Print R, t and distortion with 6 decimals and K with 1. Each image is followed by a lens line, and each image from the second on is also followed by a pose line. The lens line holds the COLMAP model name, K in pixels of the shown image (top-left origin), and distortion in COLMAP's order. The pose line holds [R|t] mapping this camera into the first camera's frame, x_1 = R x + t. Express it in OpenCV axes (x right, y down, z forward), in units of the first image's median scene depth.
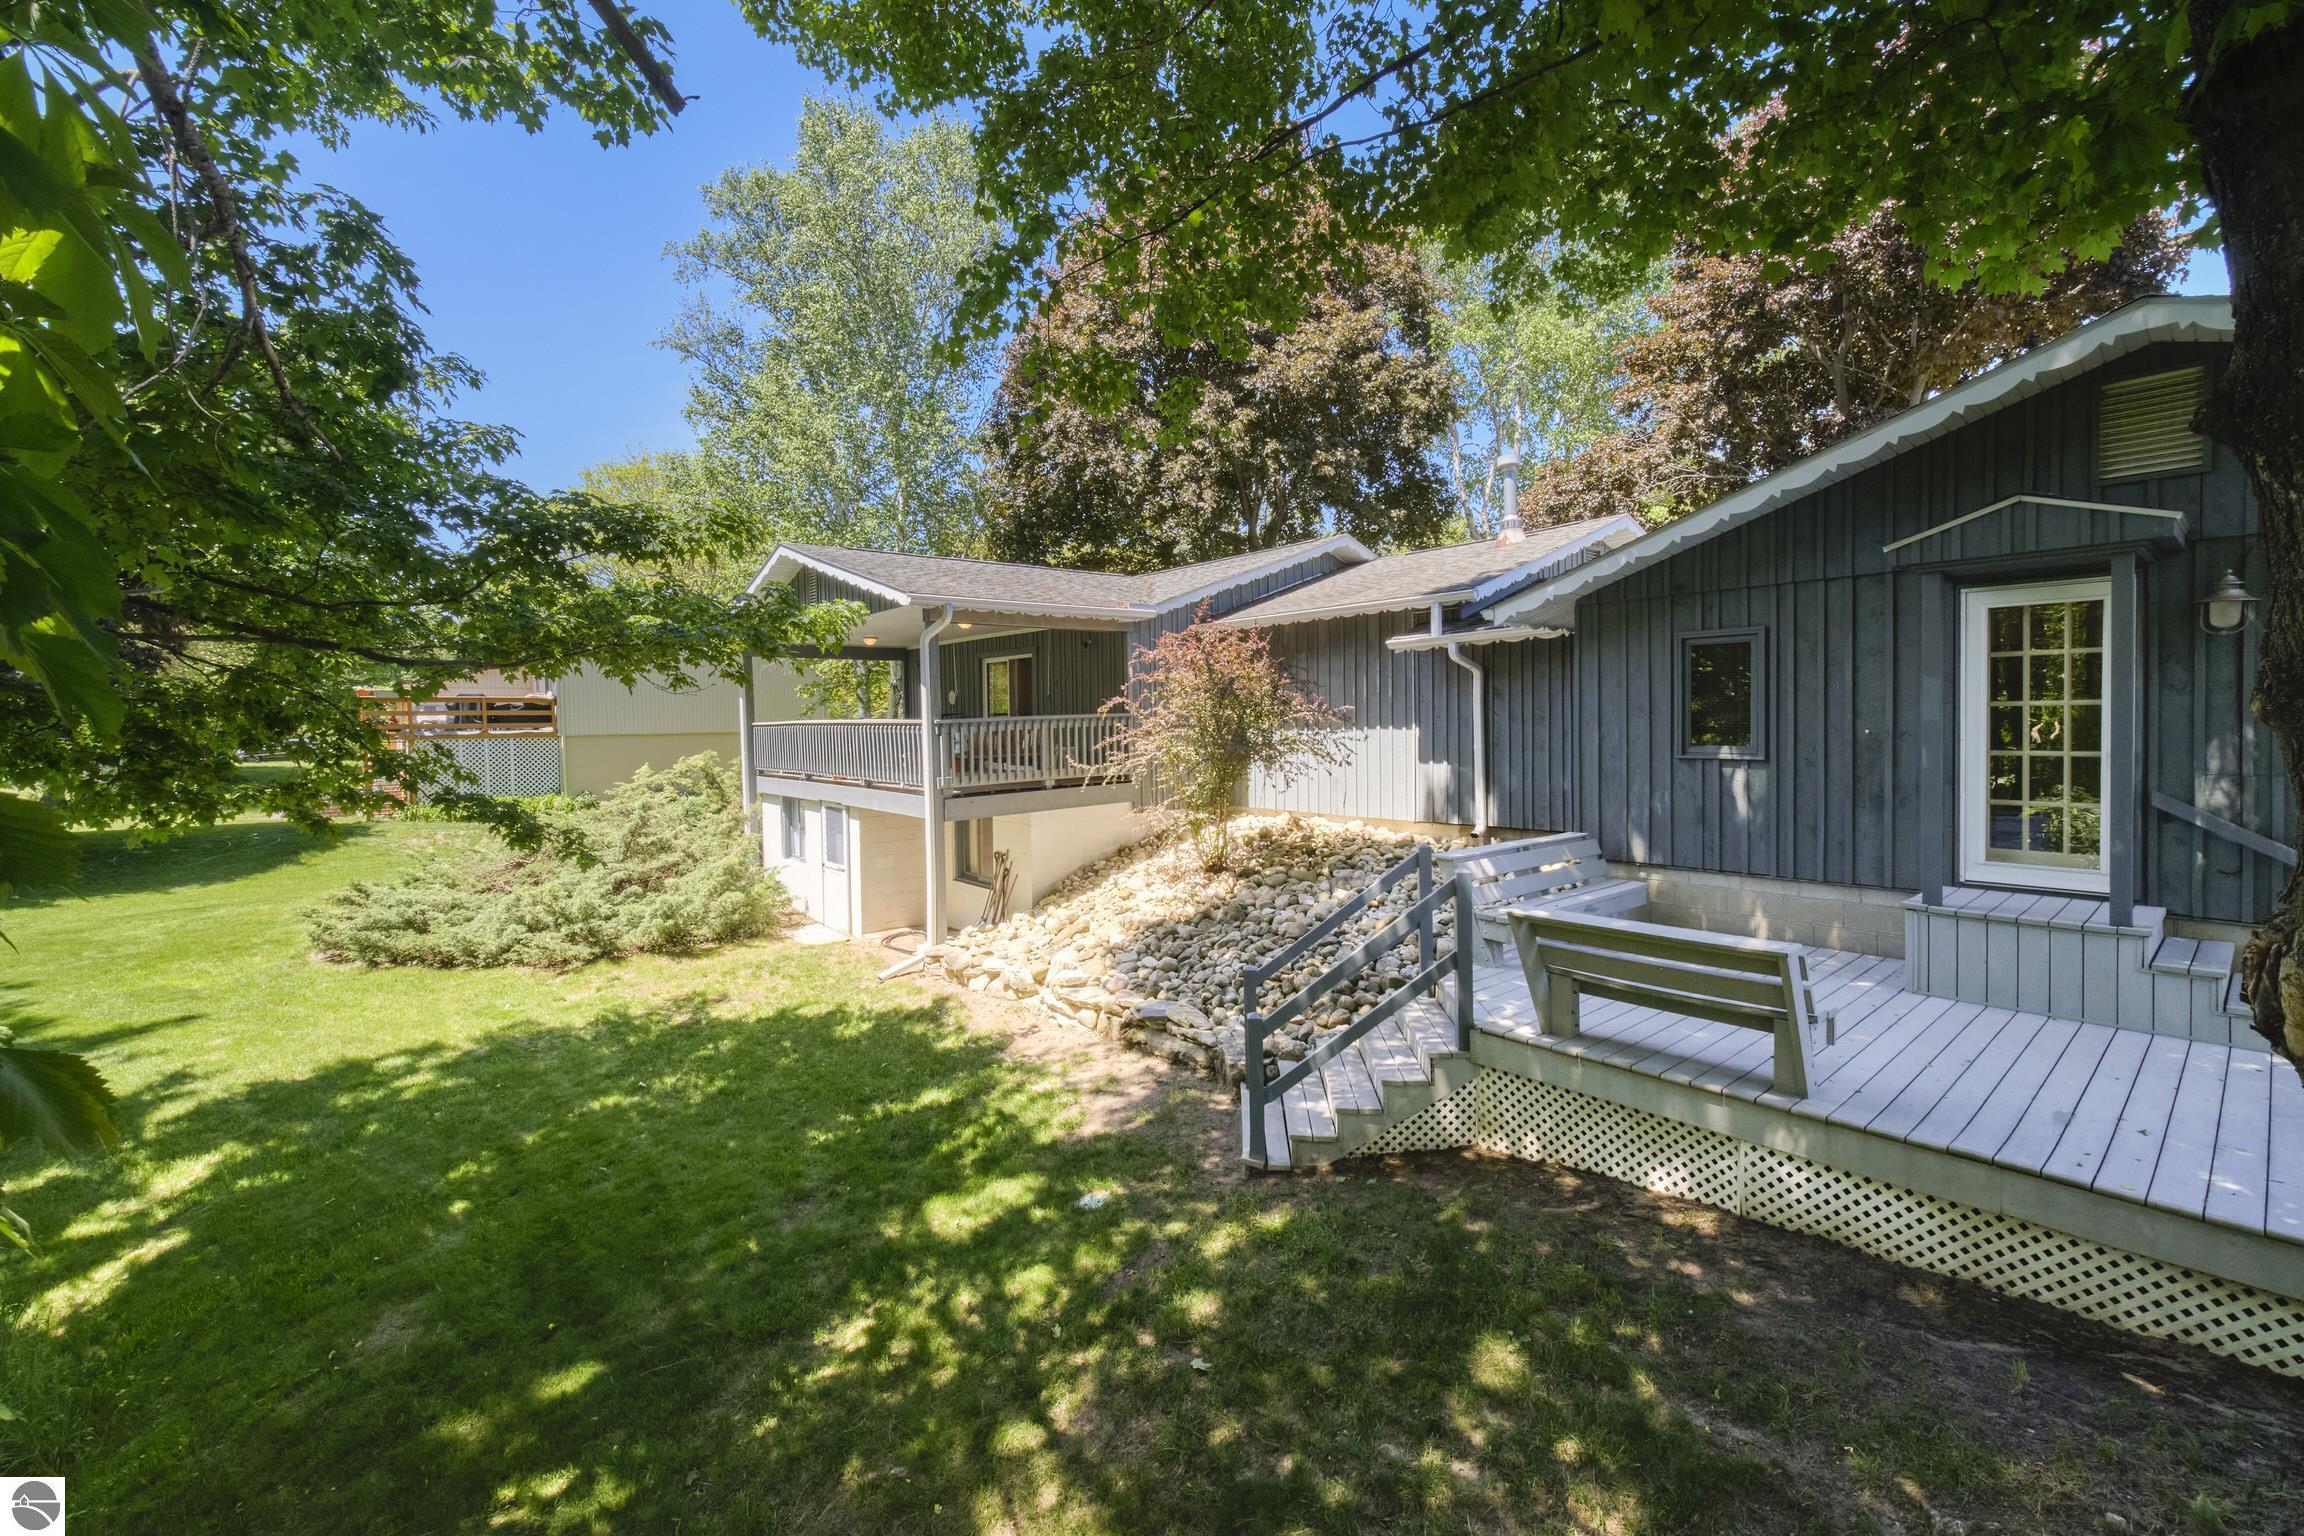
lens RADIAL K [[924.5, 0, 1147.8], [0, 924.5, 760.1], [0, 0, 1]] dist [-0.001626, -0.000030]
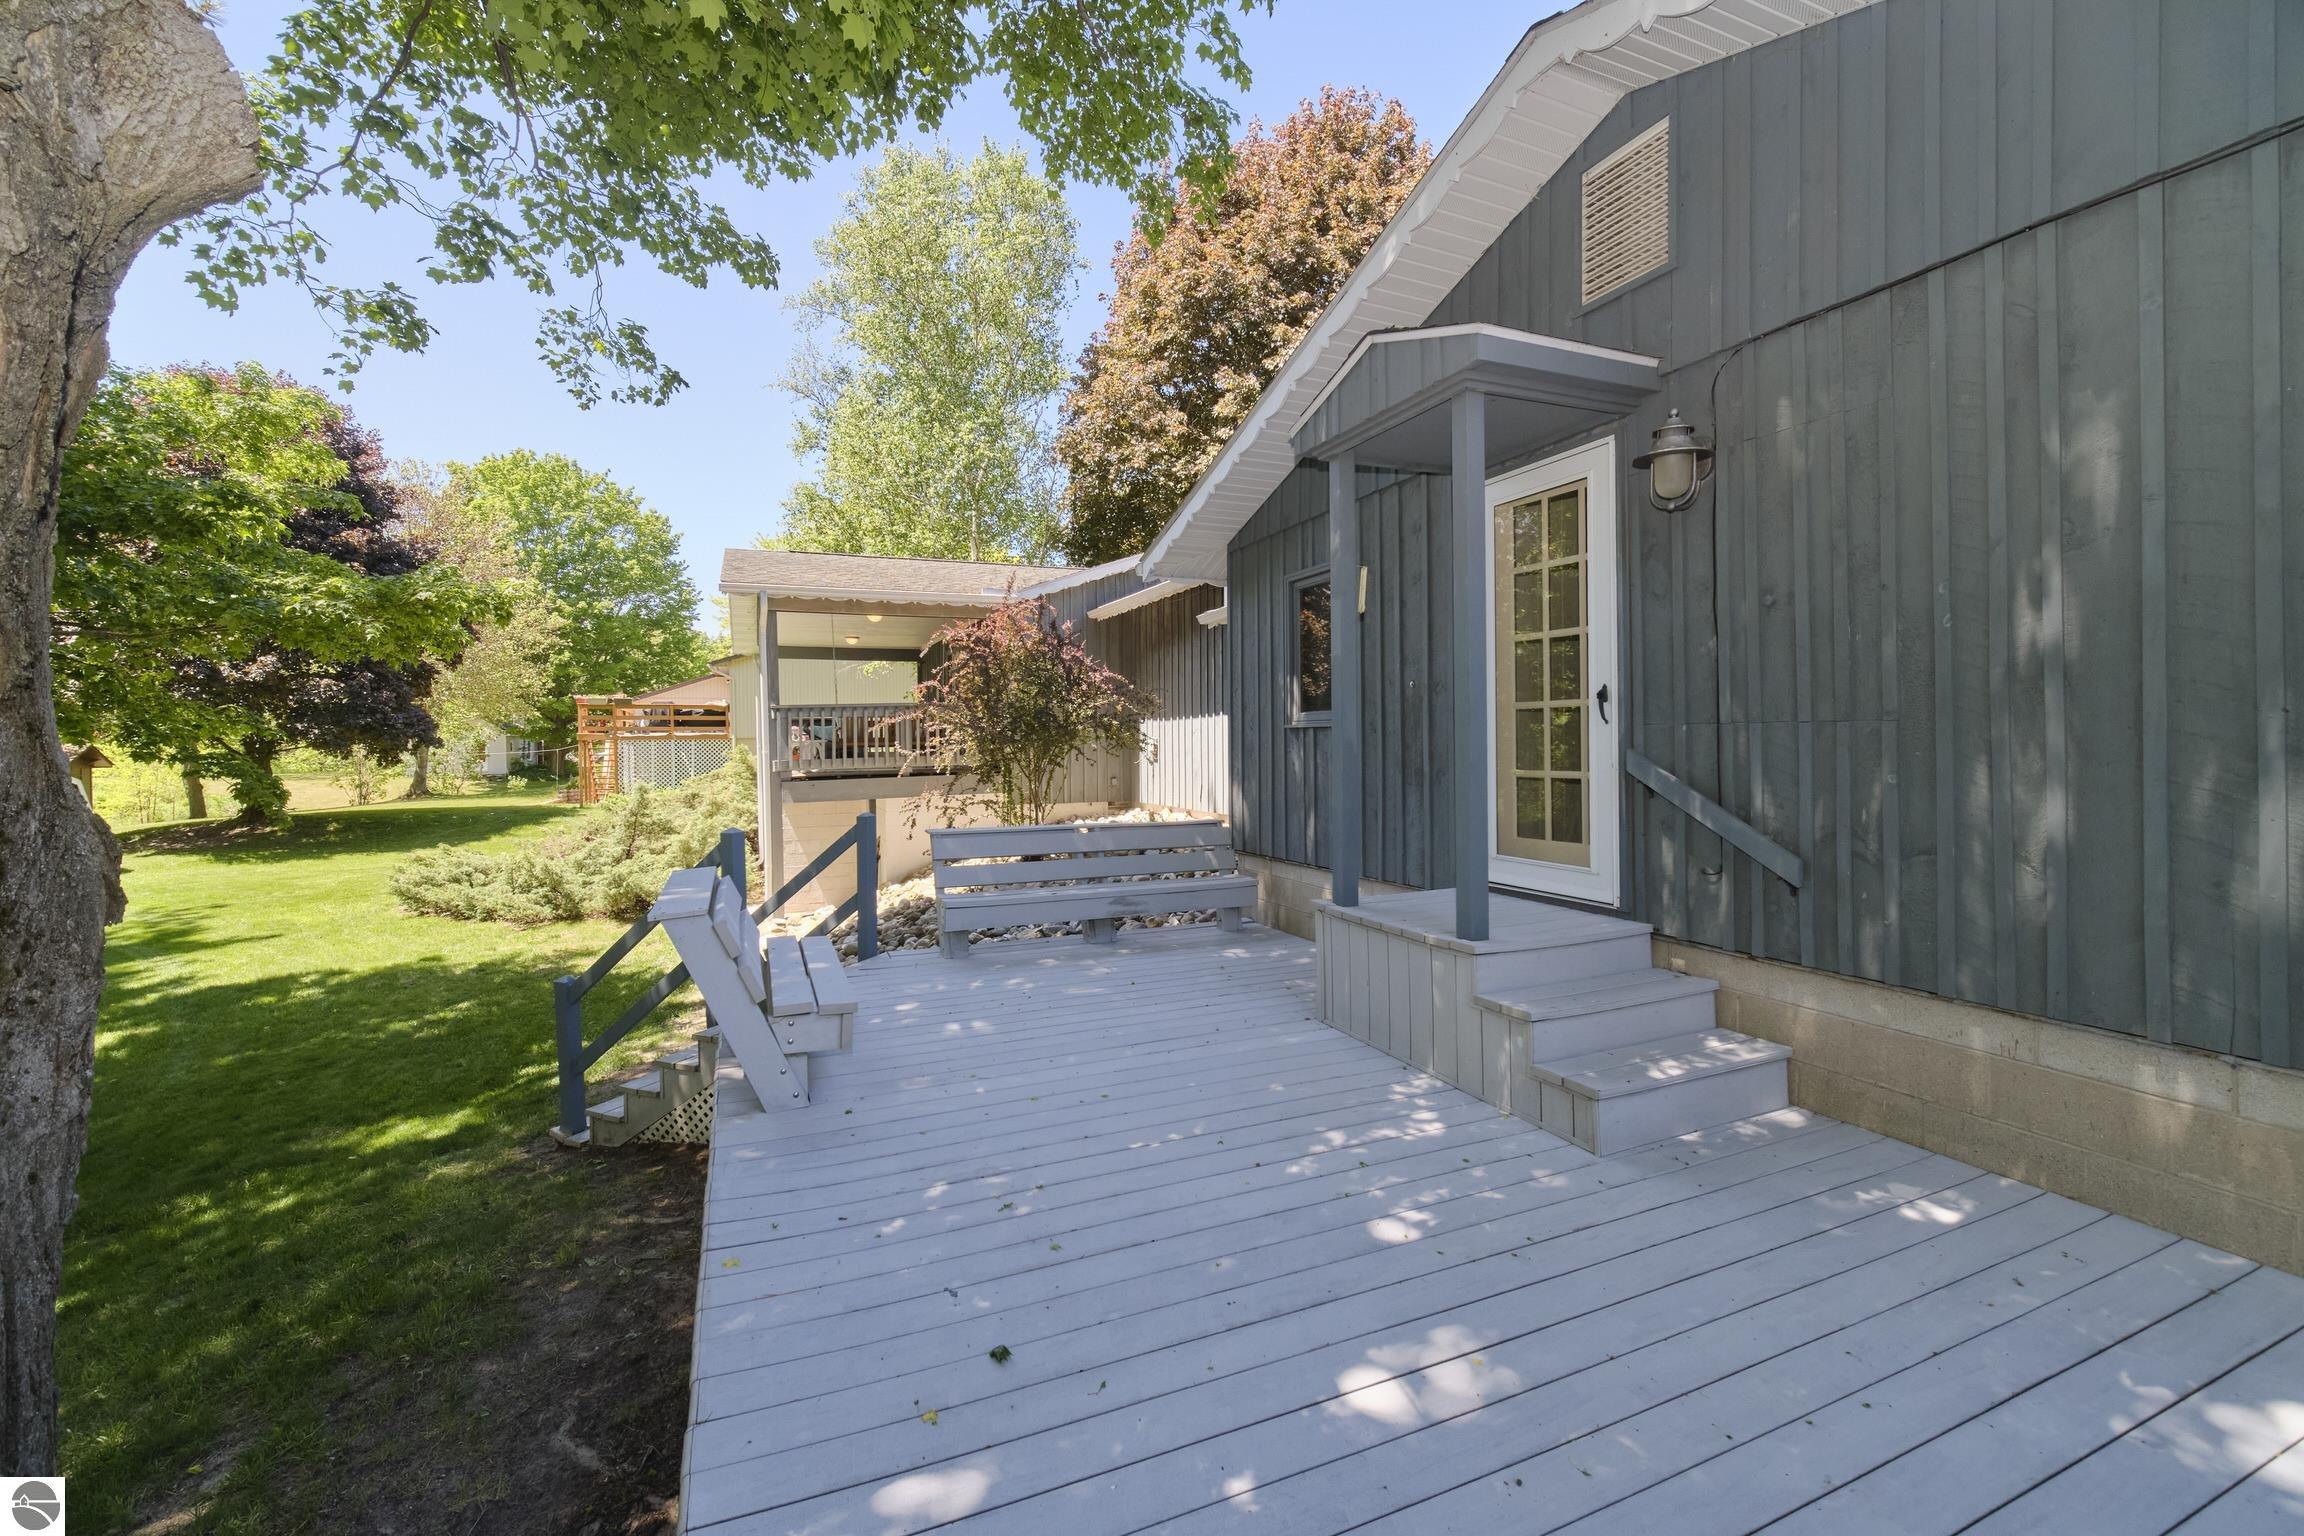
lens RADIAL K [[924.5, 0, 1147.8], [0, 924.5, 760.1], [0, 0, 1]] dist [-0.001626, -0.000030]
pose [[0.960391, 0.013179, -0.278344, 0.257070], [-0.018924, 0.999660, -0.017963, 0.016387], [0.278012, 0.022519, 0.960314, 0.065825]]
